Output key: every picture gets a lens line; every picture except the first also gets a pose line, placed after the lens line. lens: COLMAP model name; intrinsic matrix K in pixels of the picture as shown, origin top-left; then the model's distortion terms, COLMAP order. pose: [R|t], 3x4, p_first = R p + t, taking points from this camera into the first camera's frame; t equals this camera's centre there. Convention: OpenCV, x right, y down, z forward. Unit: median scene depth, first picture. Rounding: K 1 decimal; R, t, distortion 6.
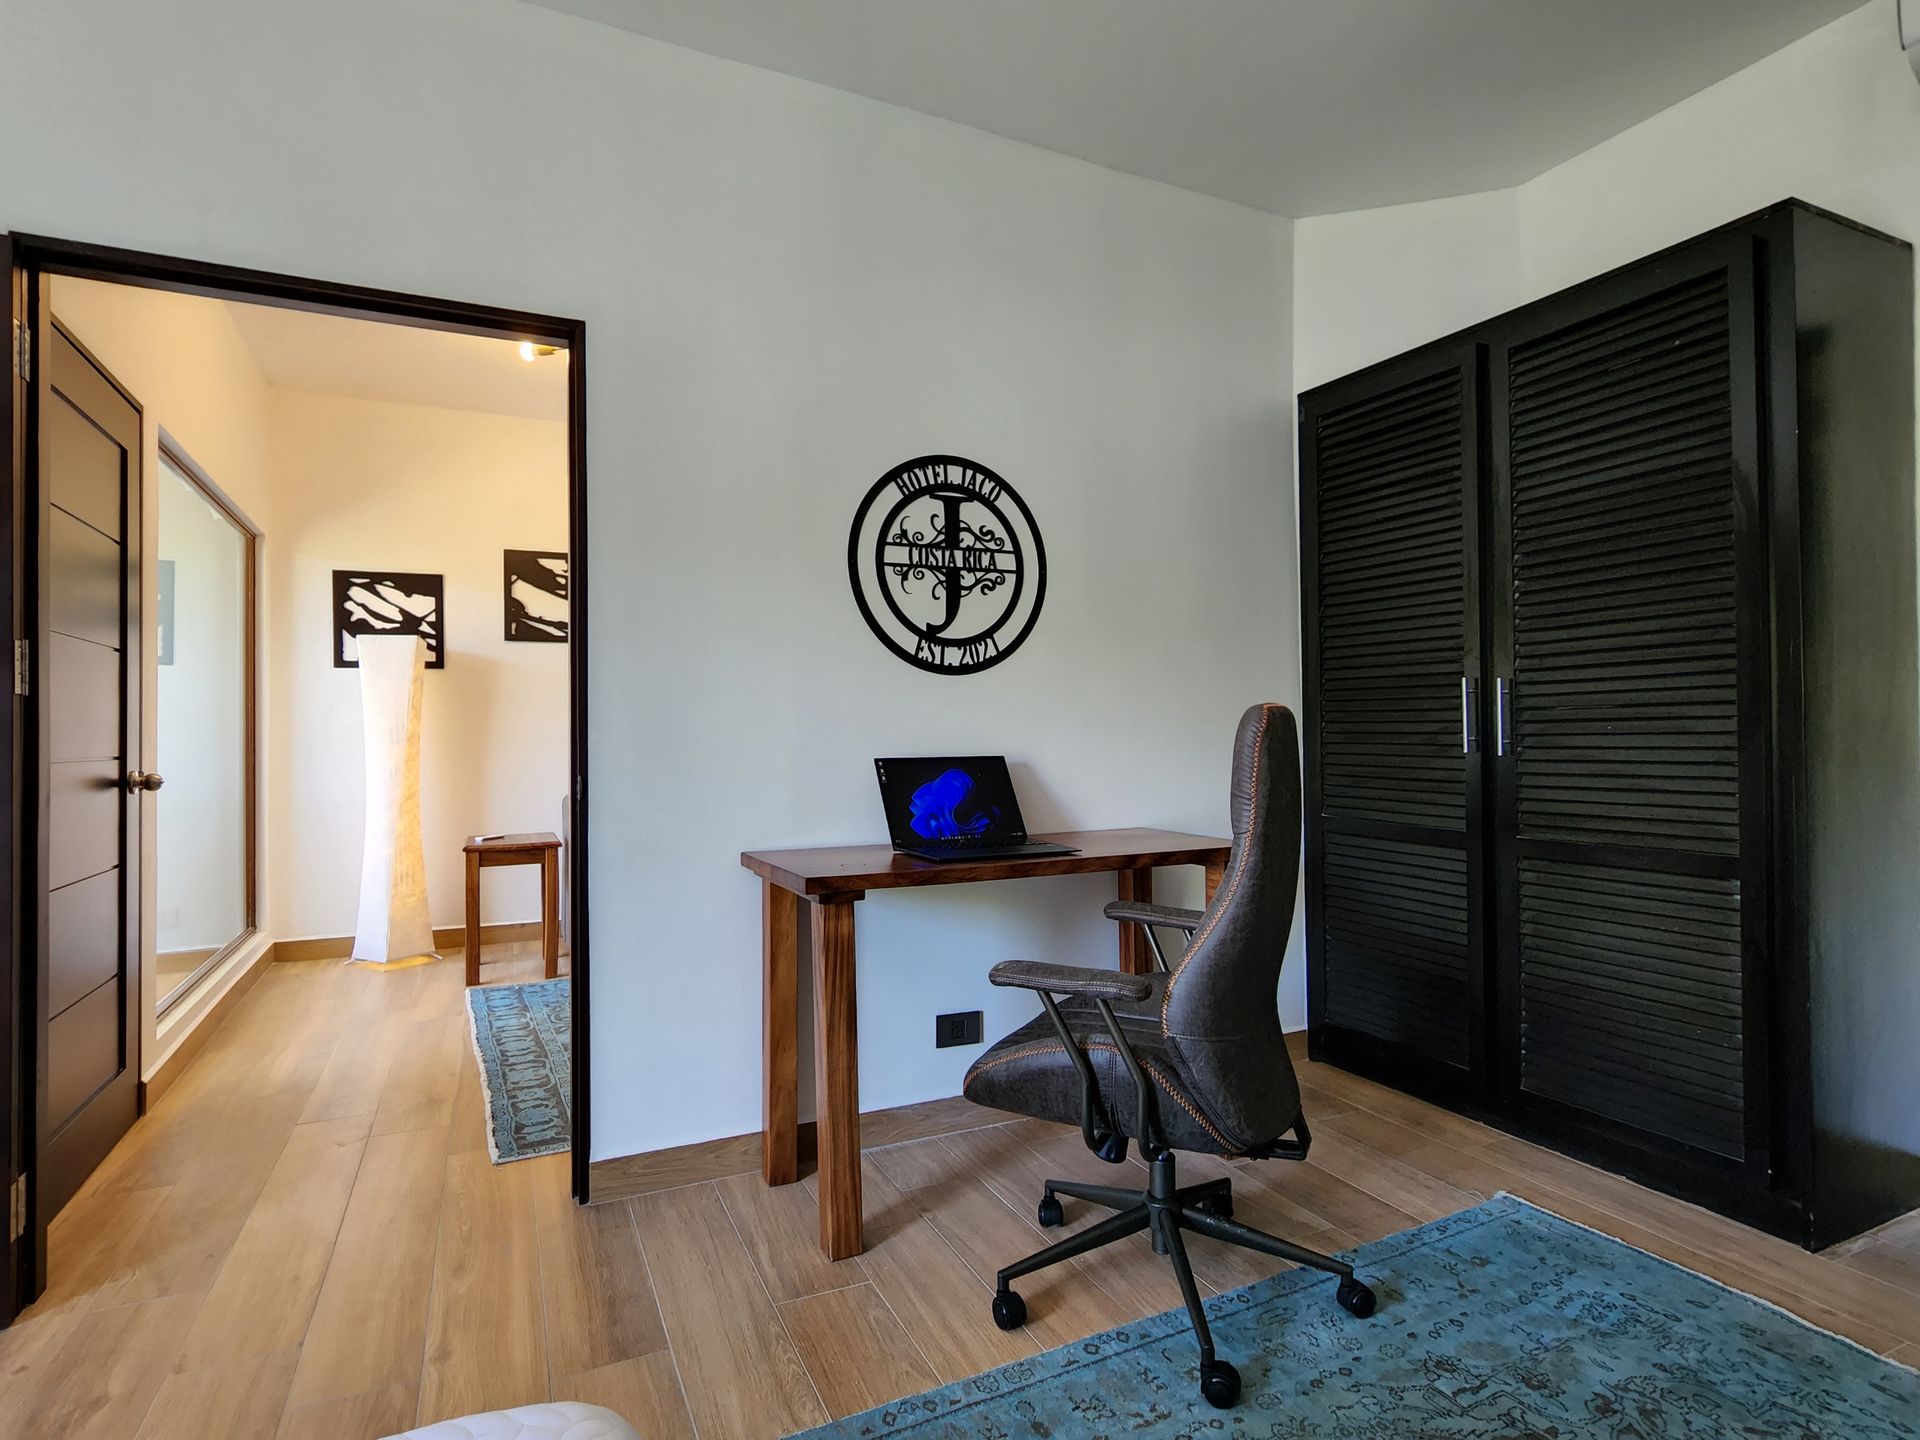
lens RADIAL K [[1024.5, 0, 961.3], [0, 1024.5, 718.6], [0, 0, 1]] dist [0.000103, 0.000652]
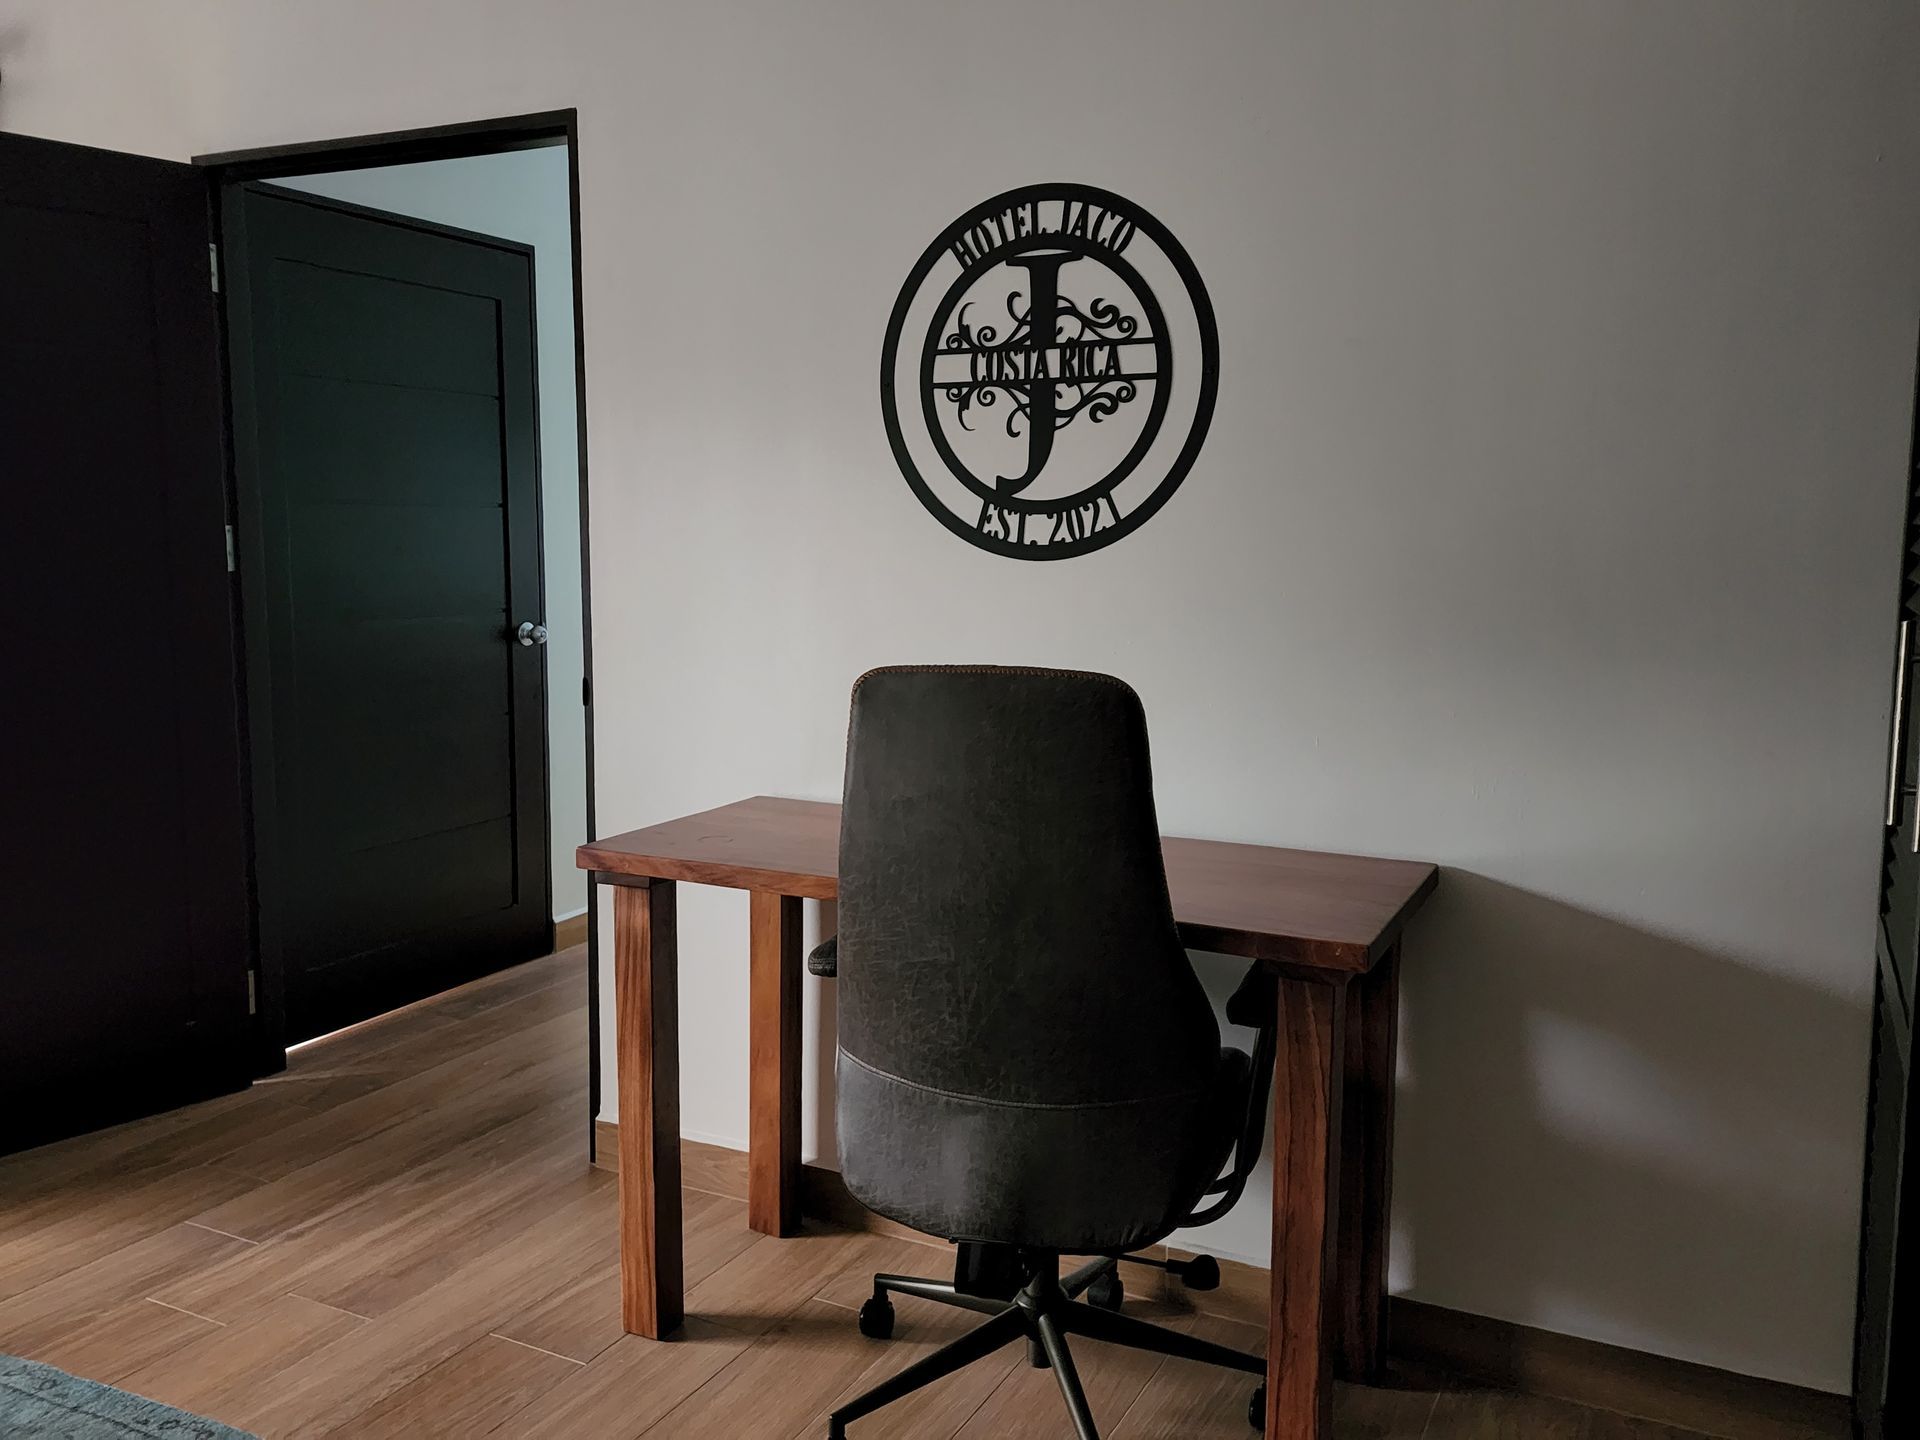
lens RADIAL K [[1571.7, 0, 962.0], [0, 1571.7, 722.6], [0, 0, 1]] dist [0.063814, -0.007026]
pose [[0.602703, 0.119915, -0.788904, 0.717626], [0.000743, 0.988559, 0.150830, -0.088662], [0.797965, -0.091492, 0.595719, 0.395549]]
